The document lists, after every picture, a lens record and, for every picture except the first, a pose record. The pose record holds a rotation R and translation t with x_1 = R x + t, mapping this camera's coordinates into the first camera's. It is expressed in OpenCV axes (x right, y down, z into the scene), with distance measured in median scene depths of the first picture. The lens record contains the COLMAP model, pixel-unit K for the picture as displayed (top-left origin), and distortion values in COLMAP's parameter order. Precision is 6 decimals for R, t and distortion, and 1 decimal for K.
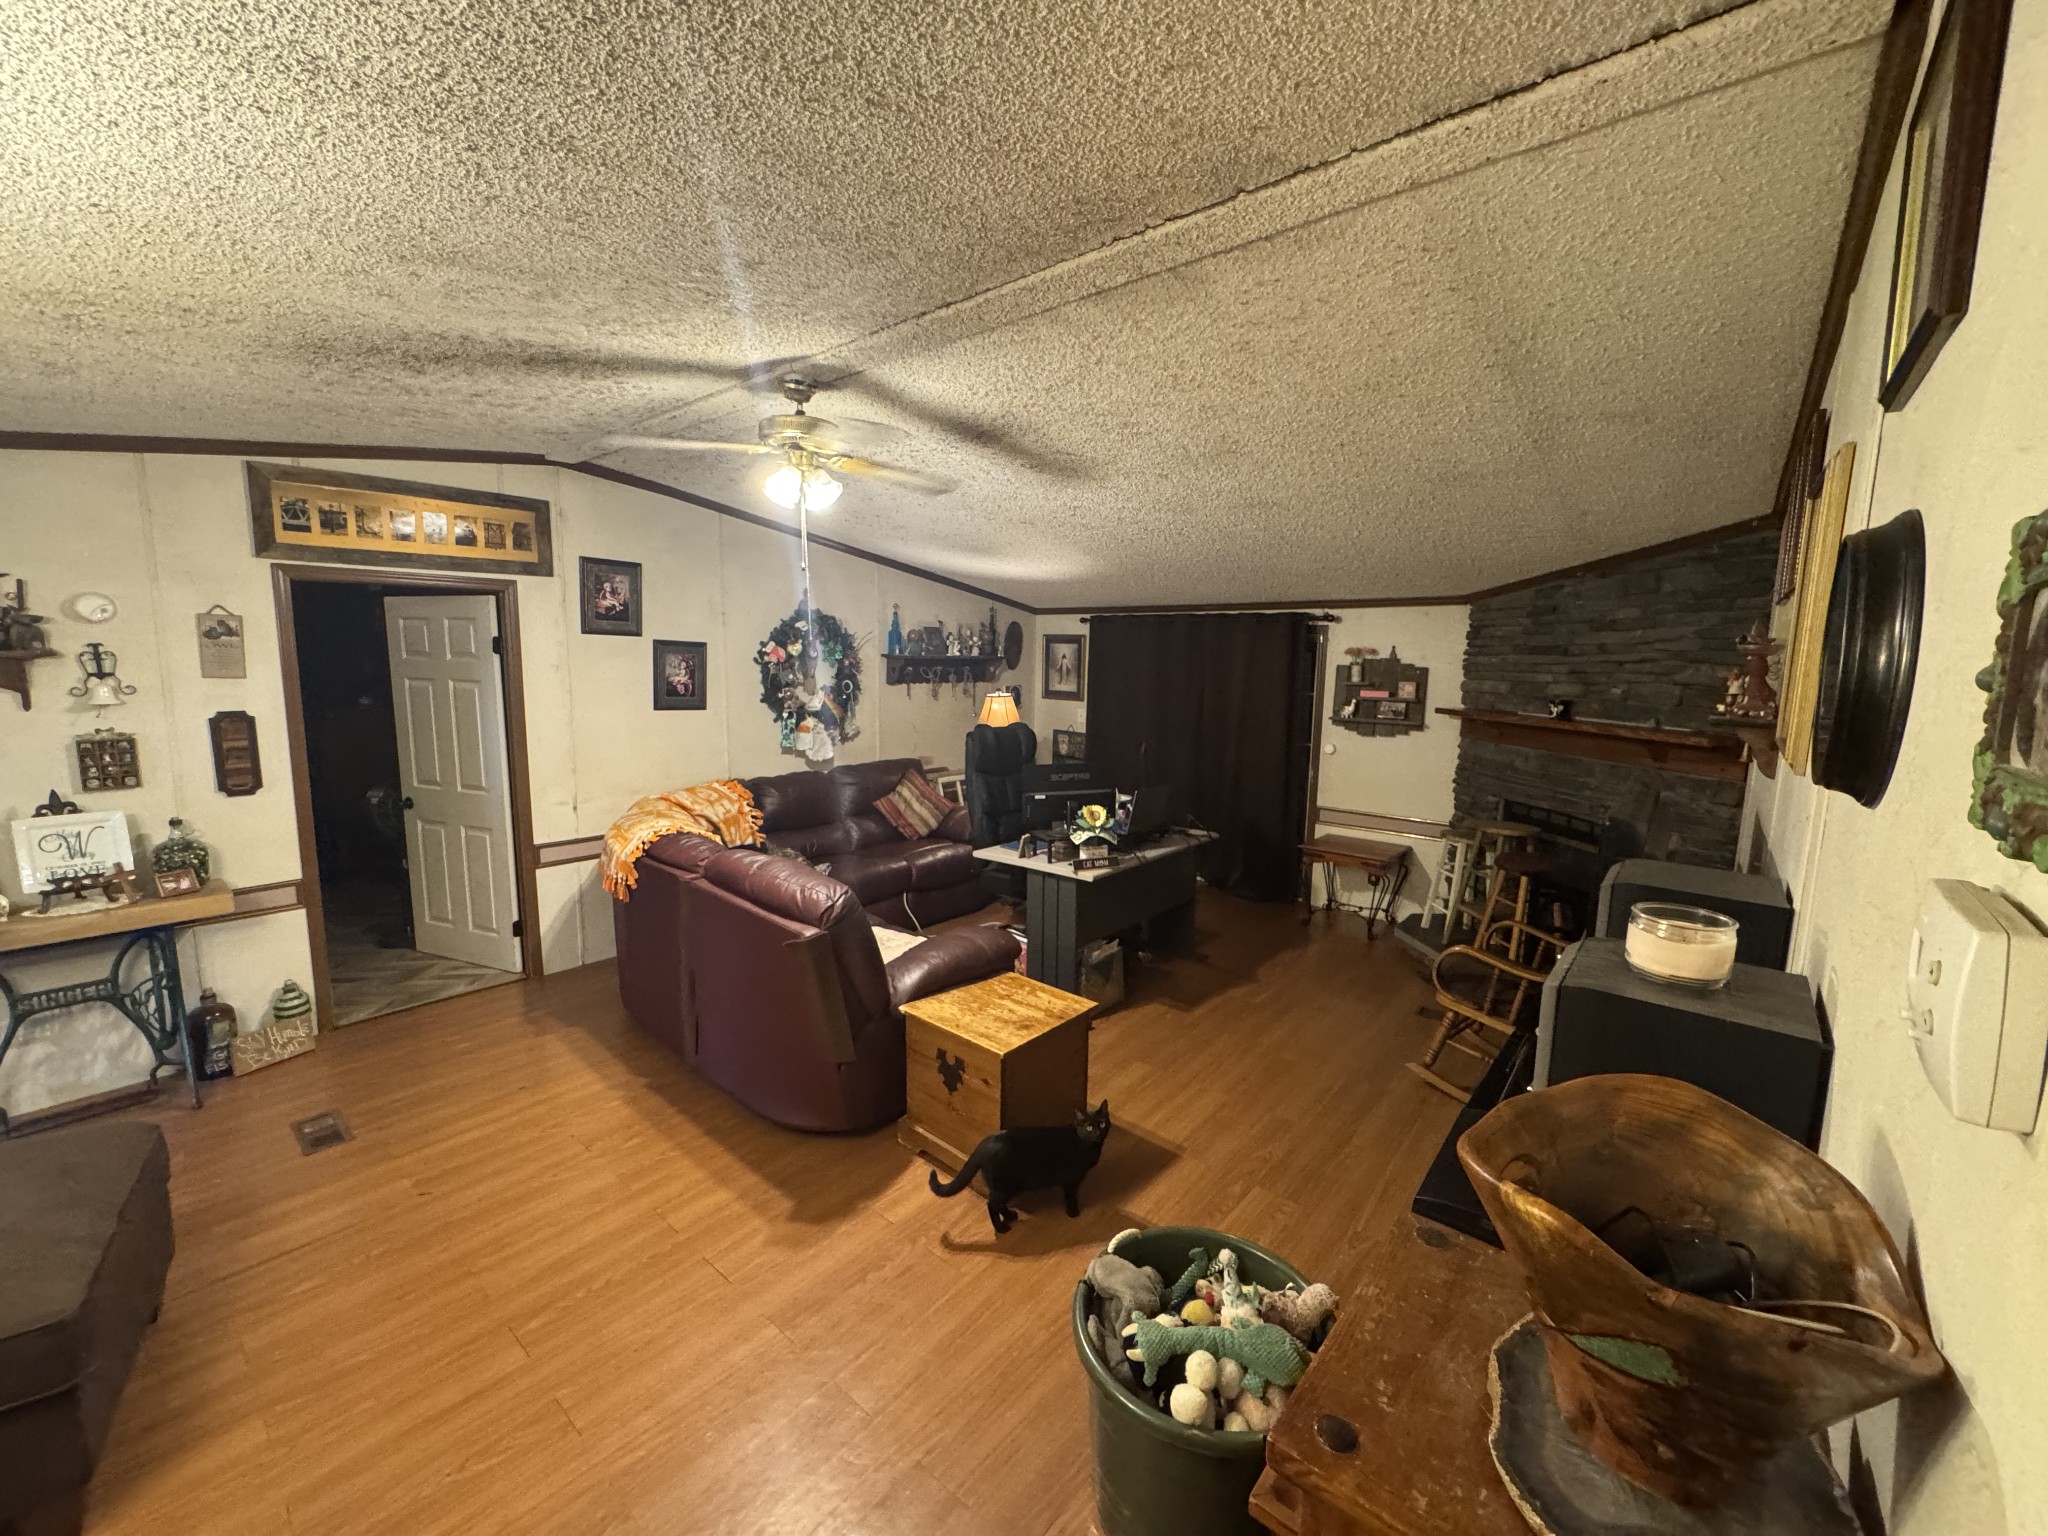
lens RADIAL K [[818.4, 0, 1022.0], [0, 818.4, 761.8], [0, 0, 1]] dist [-0.001836, 0.000103]
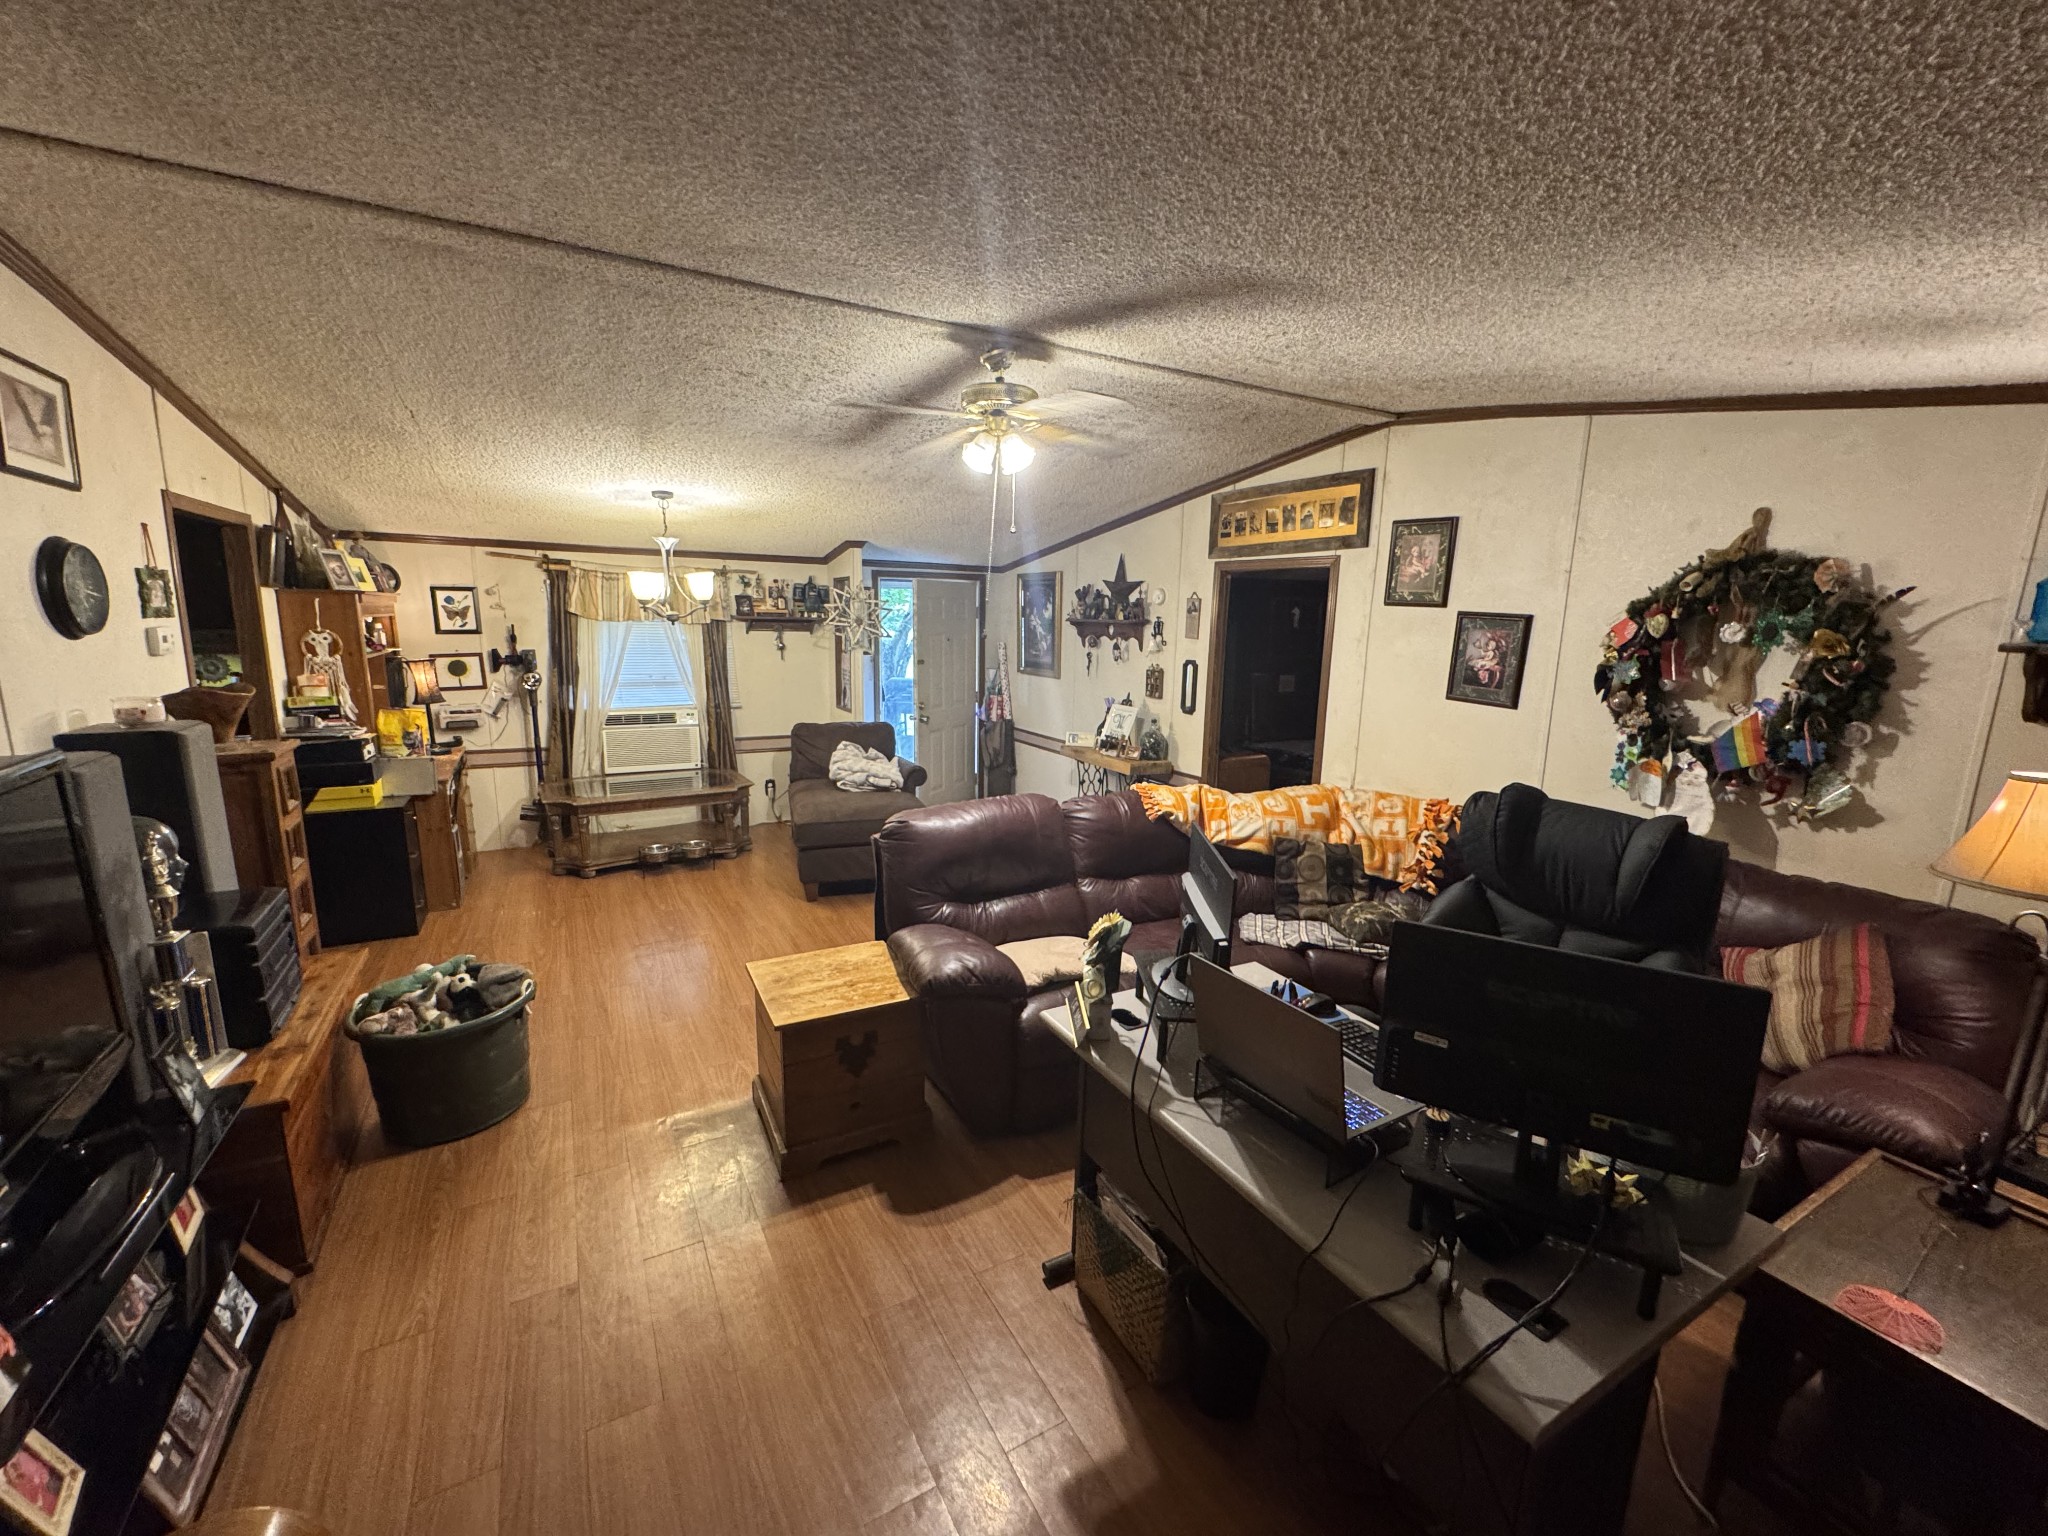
lens RADIAL K [[818.4, 0, 1021.9], [0, 818.4, 764.9], [0, 0, 1]] dist [-0.001836, 0.000103]
pose [[-0.340910, 0.149103, -0.928196, 0.504585], [-0.154032, 0.965140, 0.211611, -0.119301], [0.927391, 0.215112, -0.306060, 0.972766]]
